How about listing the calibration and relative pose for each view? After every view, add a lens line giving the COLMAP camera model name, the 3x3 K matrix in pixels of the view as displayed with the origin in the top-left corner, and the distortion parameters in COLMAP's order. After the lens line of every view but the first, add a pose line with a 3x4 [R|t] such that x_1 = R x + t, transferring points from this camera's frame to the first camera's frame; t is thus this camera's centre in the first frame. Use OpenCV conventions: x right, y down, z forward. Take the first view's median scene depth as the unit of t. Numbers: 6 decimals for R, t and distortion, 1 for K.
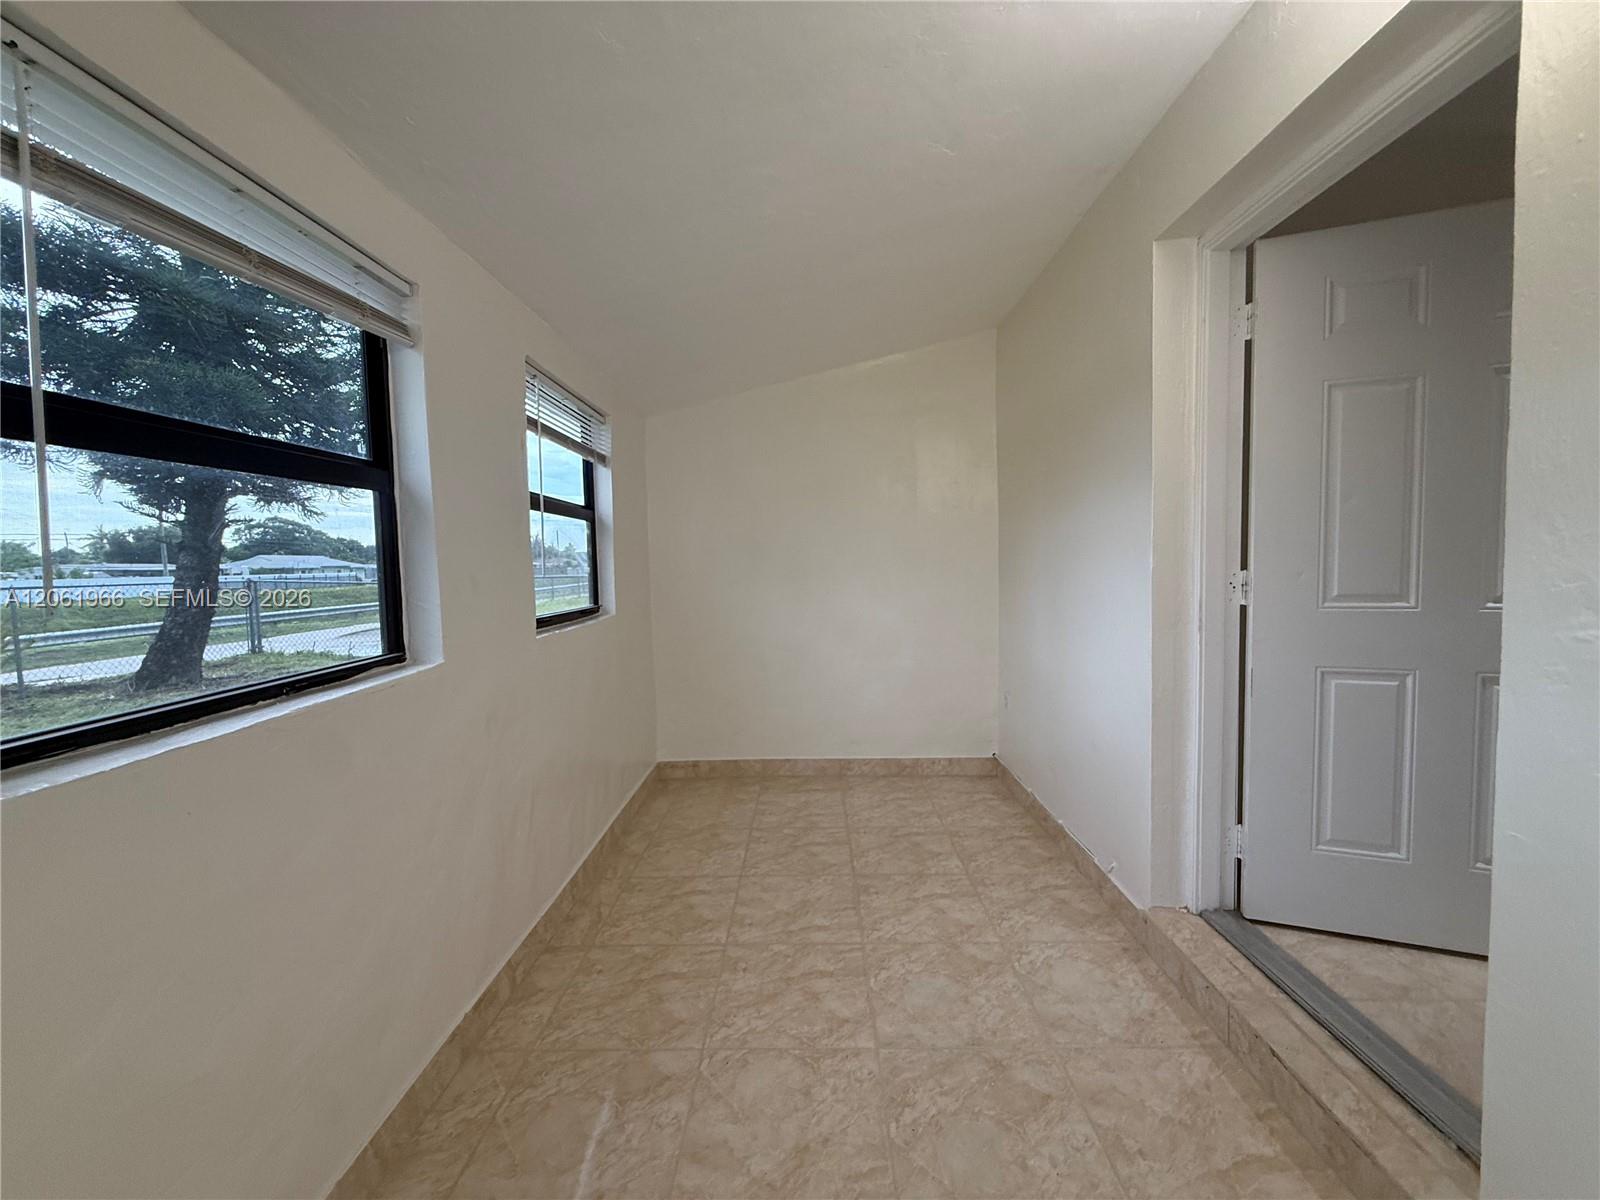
lens RADIAL K [[637.7, 0, 796.5], [0, 637.7, 597.1], [0, 0, 1]] dist [-0.000466, -0.000075]
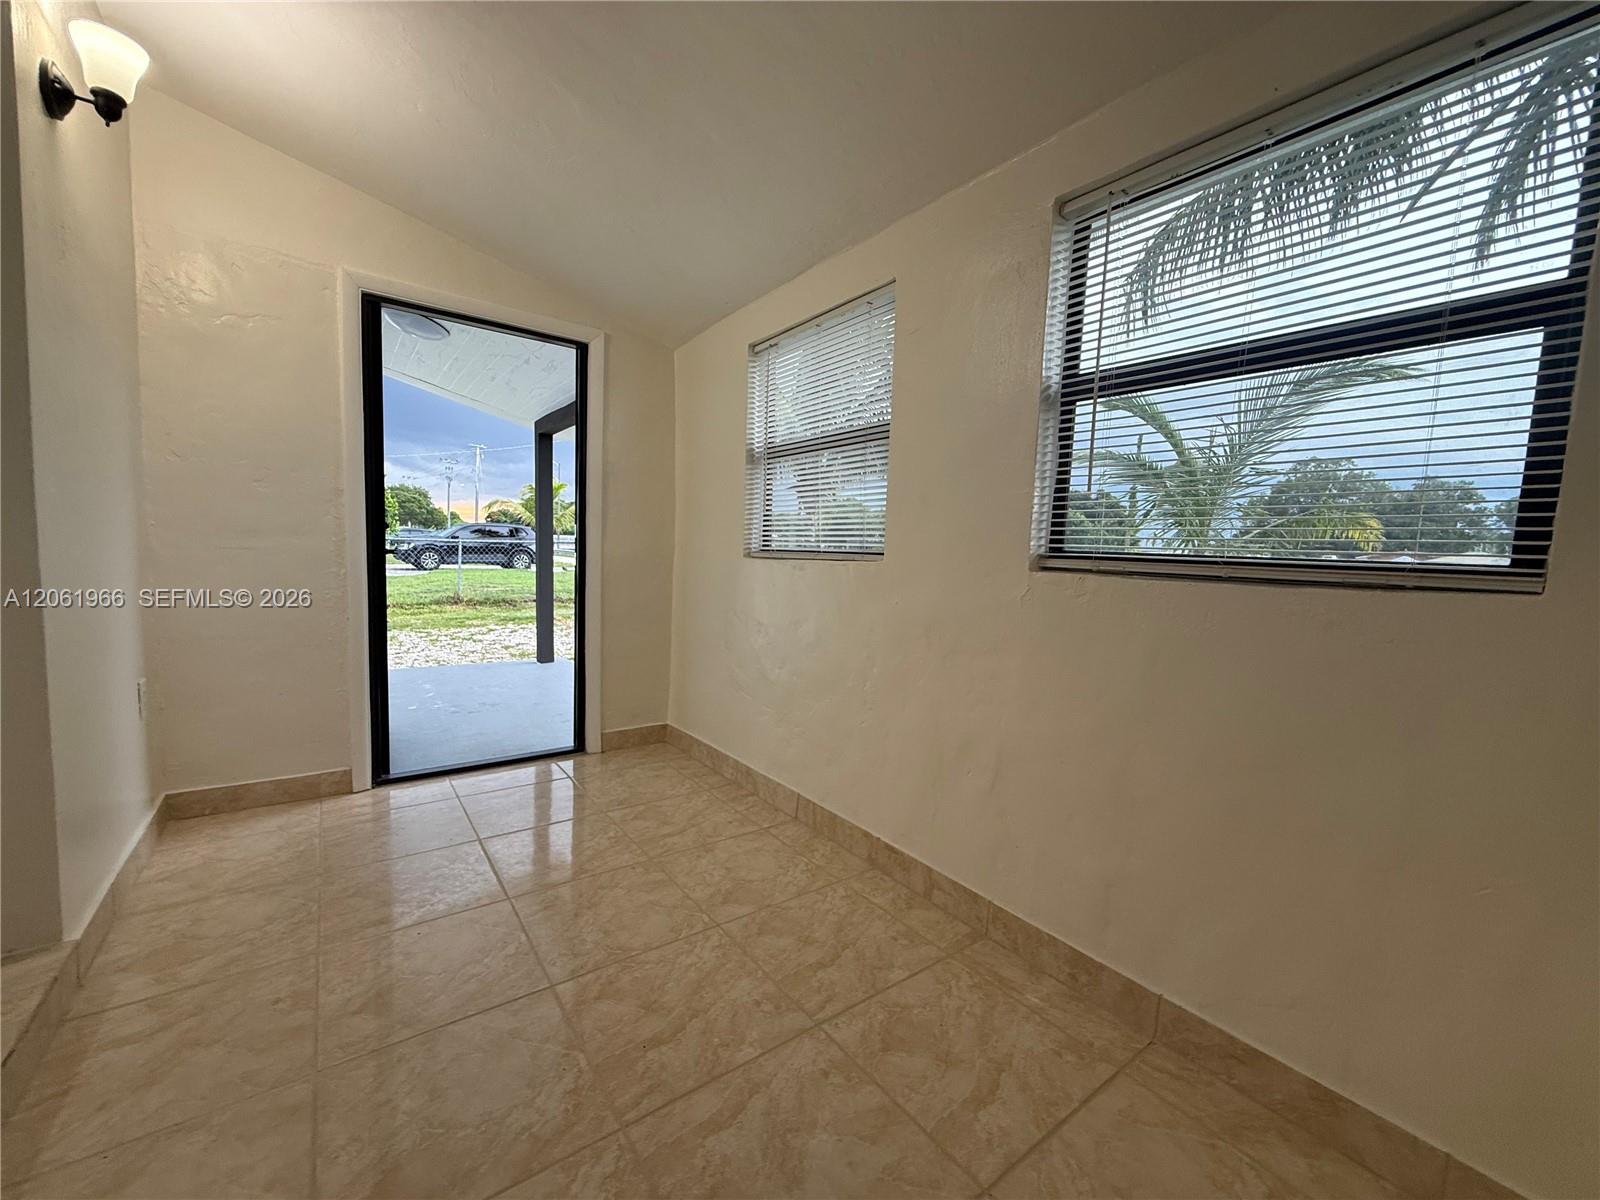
lens RADIAL K [[637.7, 0, 801.4], [0, 637.7, 600.5], [0, 0, 1]] dist [-0.000466, -0.000075]
pose [[-0.788931, 0.043668, -0.612929, 0.331904], [-0.052748, 0.988977, 0.138355, 0.003941], [0.612214, 0.141483, -0.777931, 1.603398]]
